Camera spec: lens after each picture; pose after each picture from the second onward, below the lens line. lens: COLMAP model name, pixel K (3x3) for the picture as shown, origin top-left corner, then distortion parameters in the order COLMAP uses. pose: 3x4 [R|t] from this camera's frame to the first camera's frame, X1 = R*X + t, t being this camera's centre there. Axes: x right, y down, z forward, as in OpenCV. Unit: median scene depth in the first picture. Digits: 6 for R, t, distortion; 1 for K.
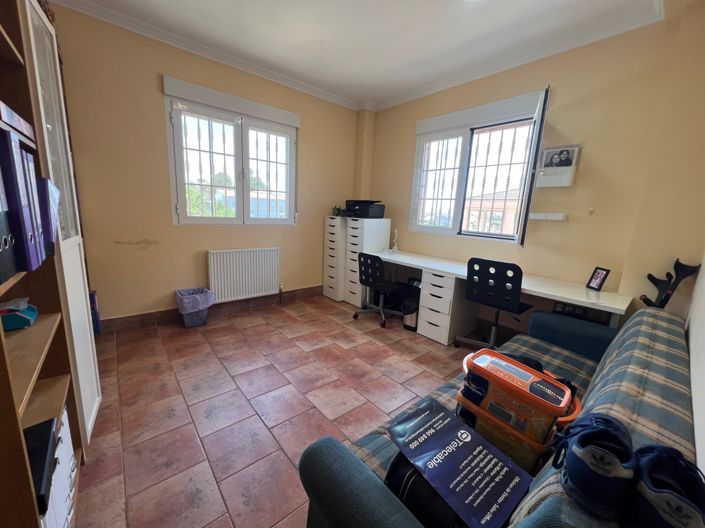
lens RADIAL K [[282.5, 0, 351.6], [0, 282.5, 263.0], [0, 0, 1]] dist [-0.000895, -0.000196]
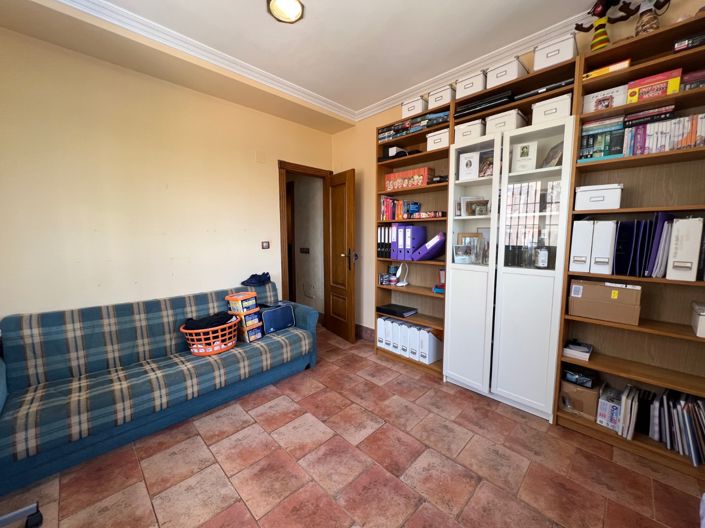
lens RADIAL K [[282.5, 0, 351.6], [0, 282.5, 263.0], [0, 0, 1]] dist [-0.000895, -0.000196]
pose [[-0.995987, -0.035413, -0.082189, -0.111843], [-0.057315, 0.957731, 0.281896, -0.335294], [0.068732, 0.285476, -0.955918, 1.619143]]
